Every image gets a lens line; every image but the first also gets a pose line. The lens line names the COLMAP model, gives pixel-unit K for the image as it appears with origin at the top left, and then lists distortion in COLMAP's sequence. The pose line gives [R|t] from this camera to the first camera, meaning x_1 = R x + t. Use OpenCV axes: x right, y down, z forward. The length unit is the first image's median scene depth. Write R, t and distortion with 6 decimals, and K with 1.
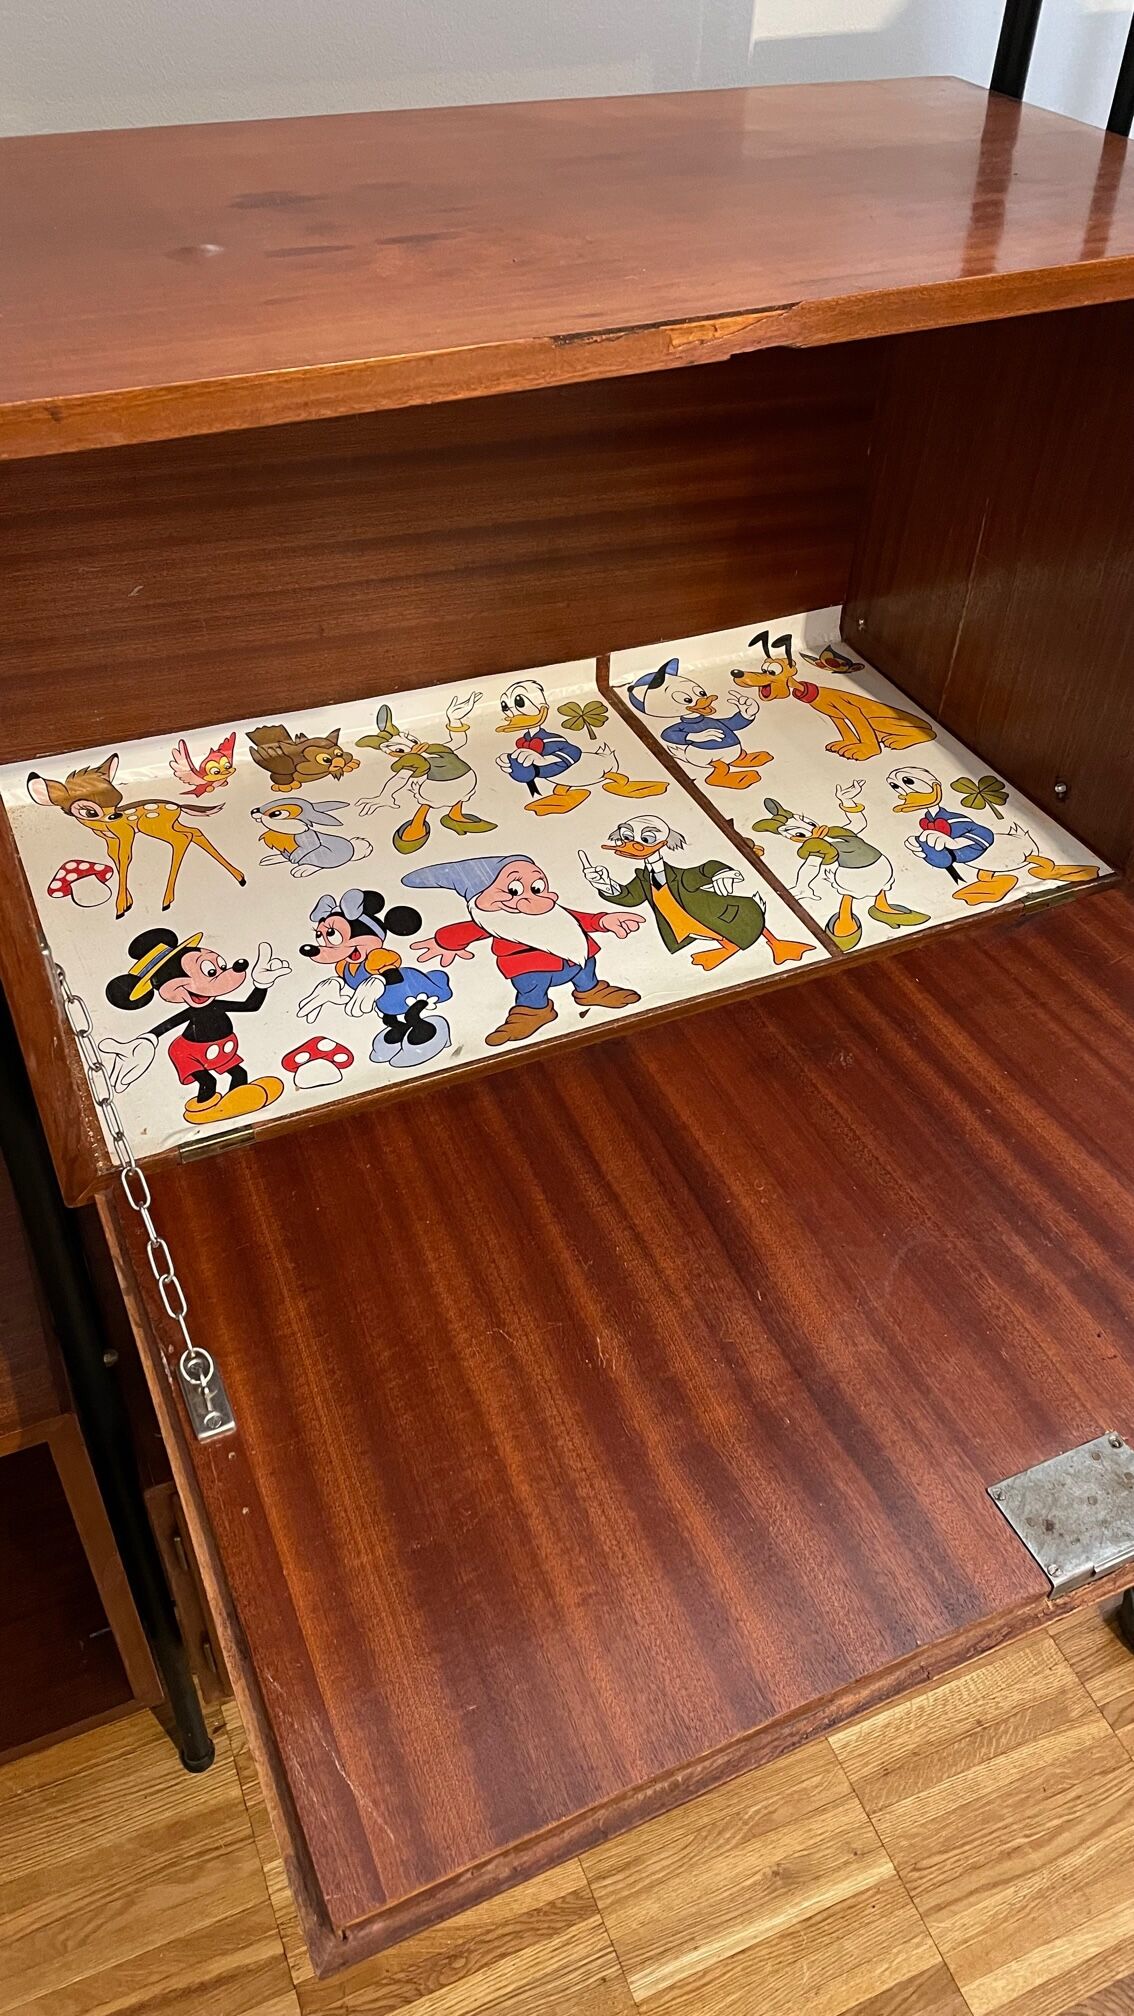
lens RADIAL K [[1523.5, 0, 578.8], [0, 1523.5, 1000.5], [0, 0, 1]] dist [0.088433, -0.116055]
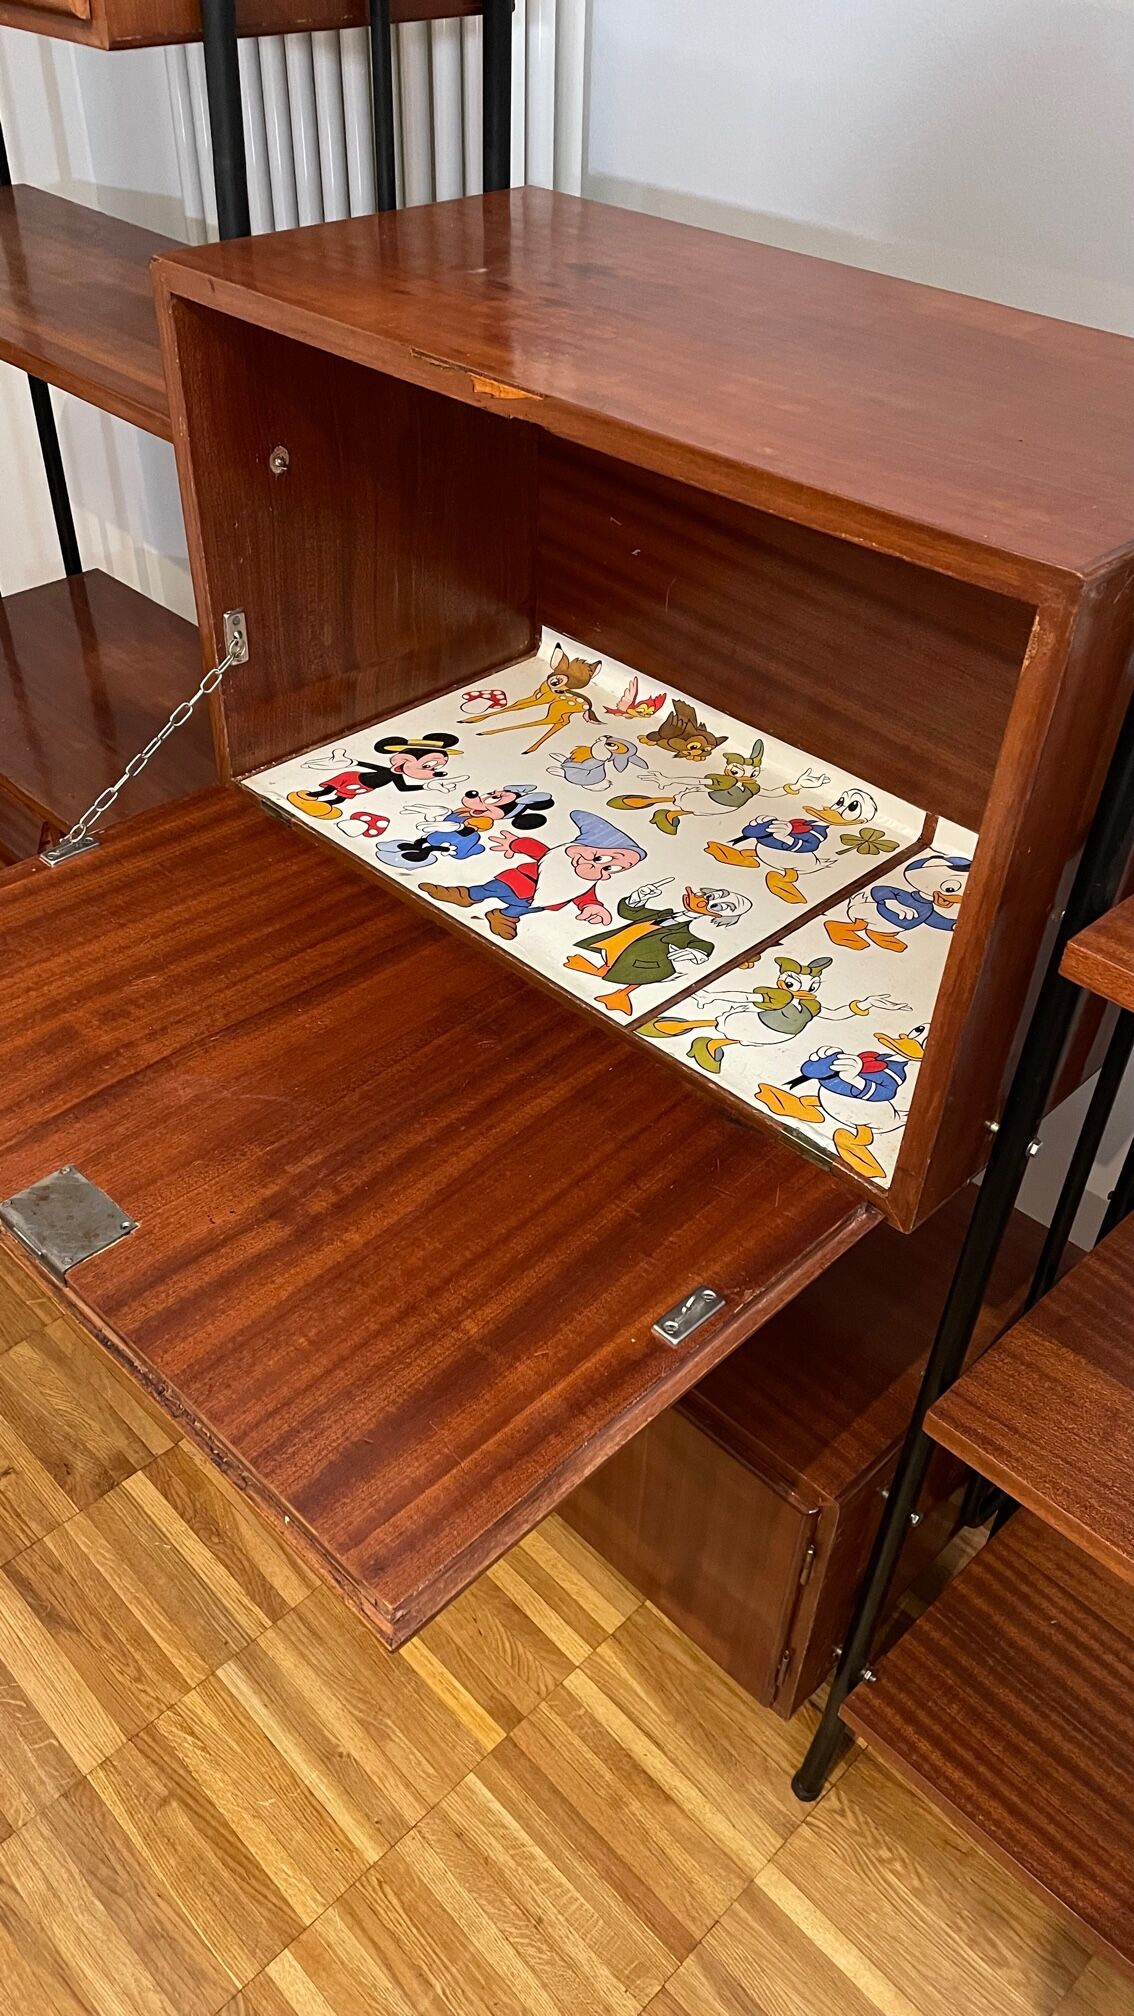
lens RADIAL K [[1523.5, 0, 567.3], [0, 1523.5, 1003.0], [0, 0, 1]] dist [0.088433, -0.116055]
pose [[0.354231, 0.568271, -0.742690, 0.882207], [-0.639971, 0.726397, 0.250566, -0.266800], [0.681878, 0.386542, 0.620990, 0.264035]]
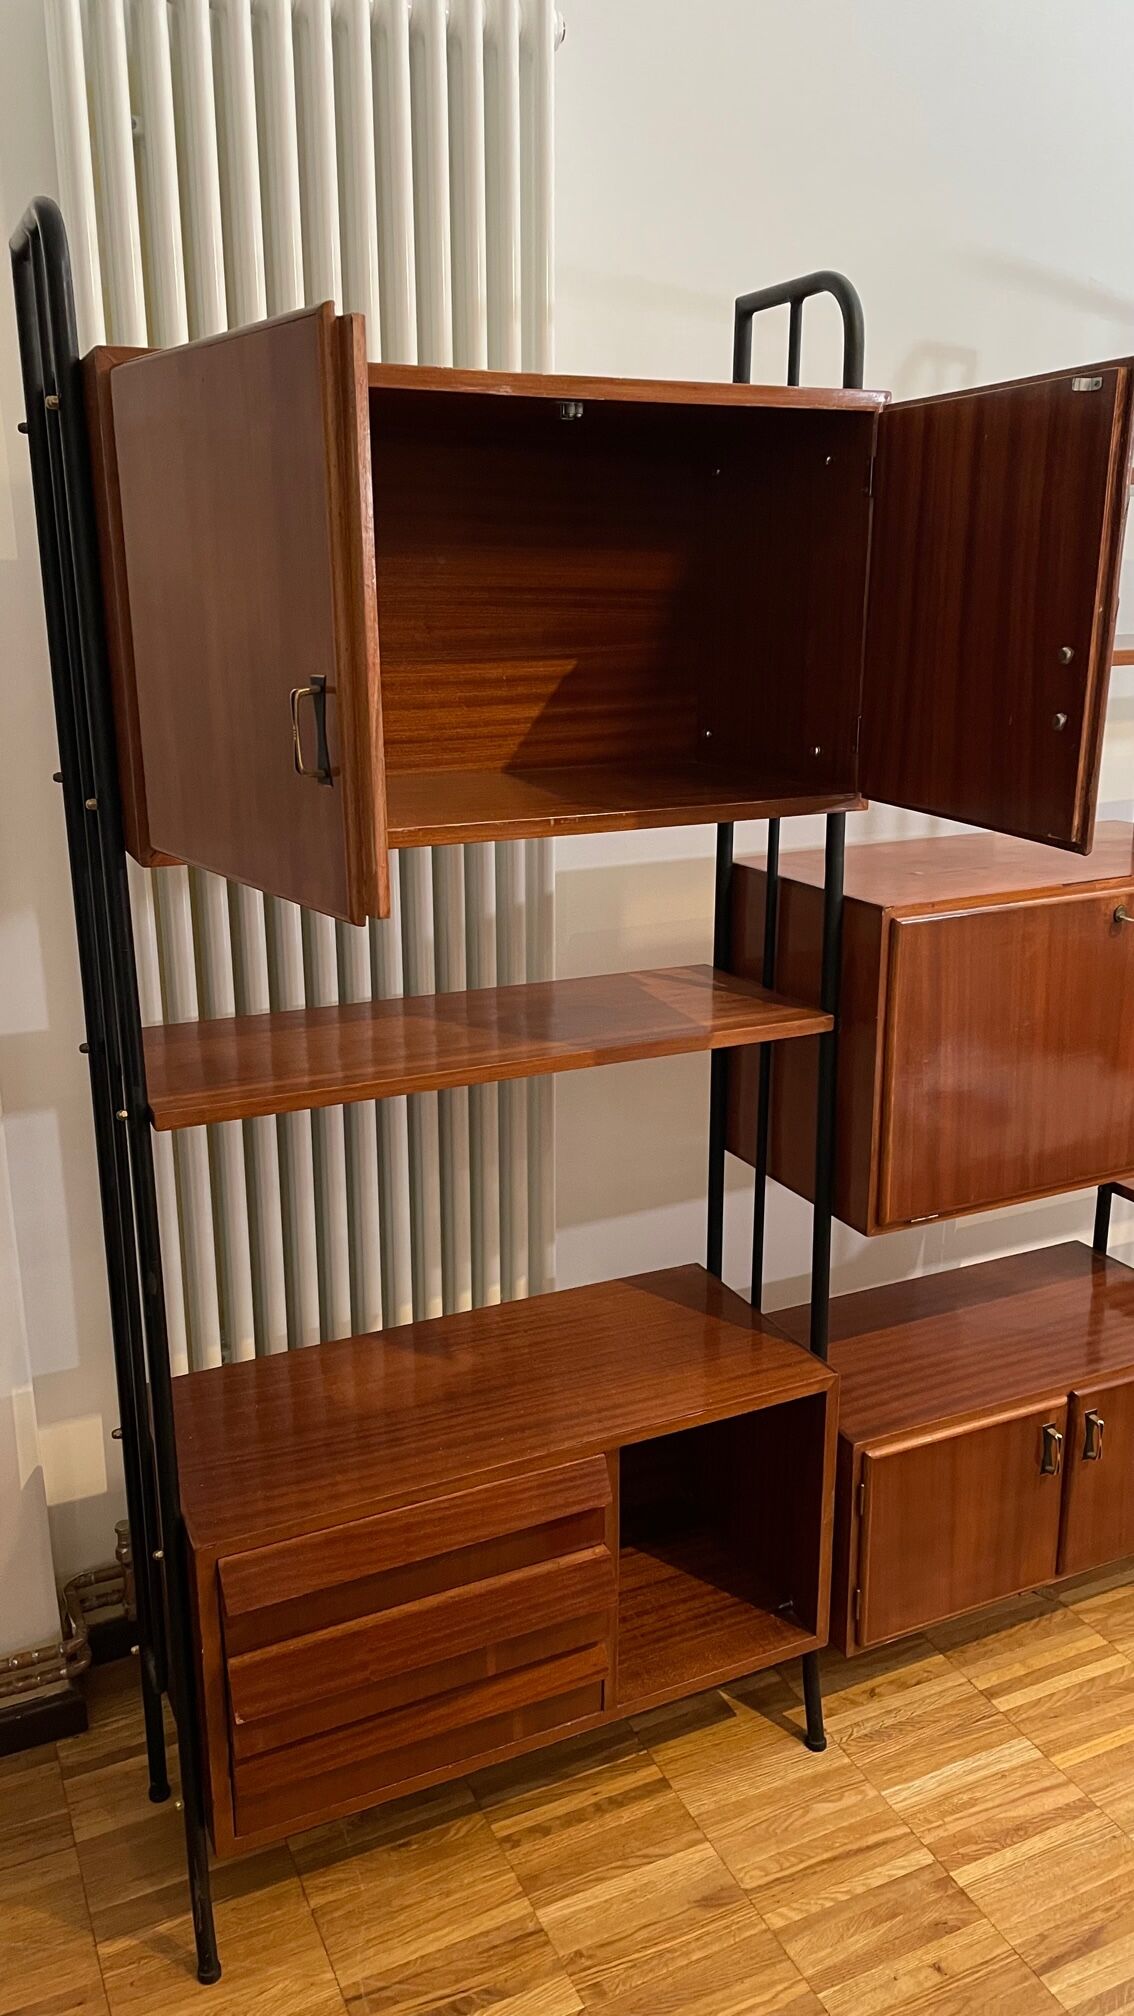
lens RADIAL K [[1523.5, 0, 563.8], [0, 1523.5, 1007.7], [0, 0, 1]] dist [0.088433, -0.116055]
pose [[0.998789, -0.047356, 0.013321, -0.634854], [0.048319, 0.893551, -0.446354, 0.660753], [0.009234, 0.446457, 0.894757, -0.975778]]
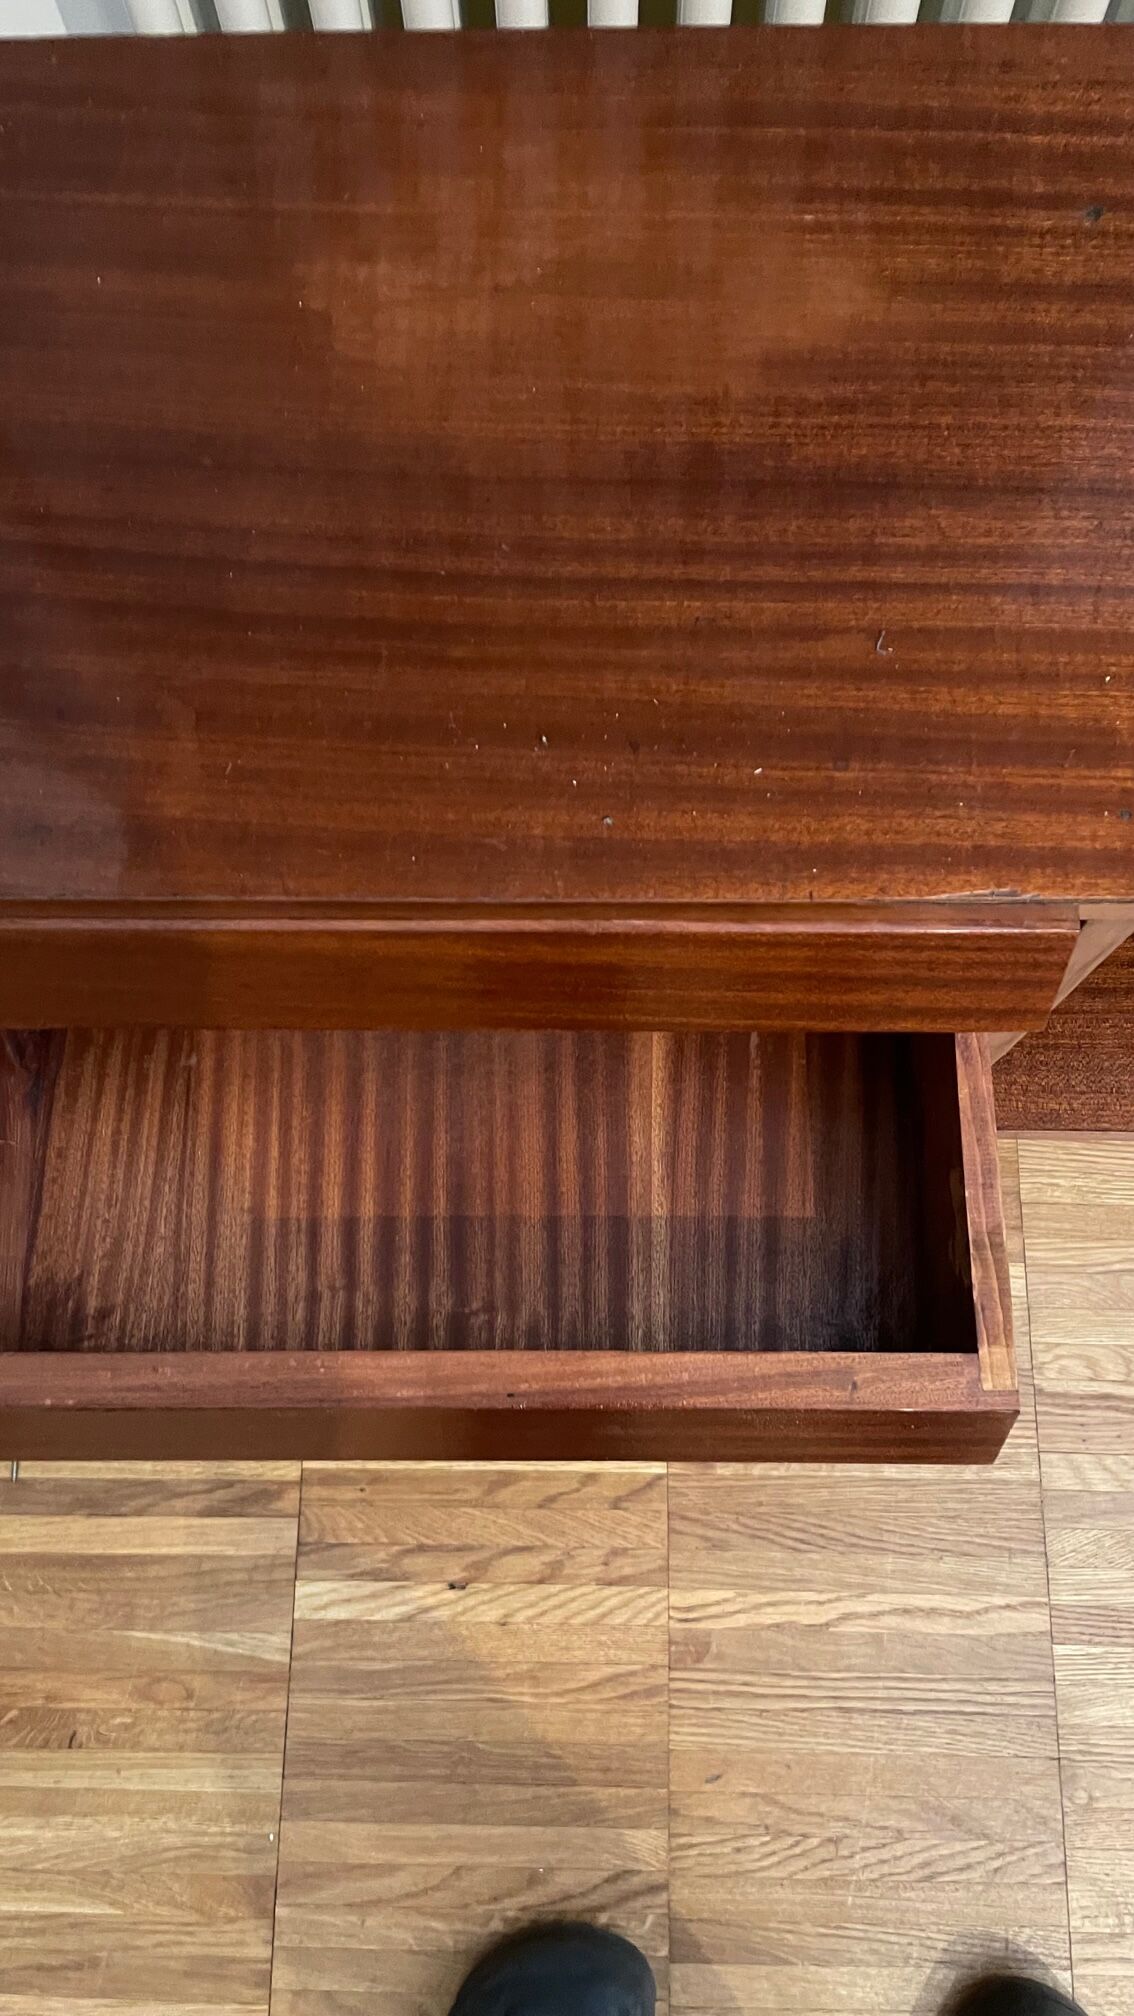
lens RADIAL K [[1523.5, 0, 564.0], [0, 1523.5, 1034.7], [0, 0, 1]] dist [0.088433, -0.116055]
pose [[0.908119, 0.381868, -0.171750, -0.639496], [-0.233318, 0.802099, 0.549727, 0.129984], [0.347683, -0.459145, 0.817497, 0.323068]]
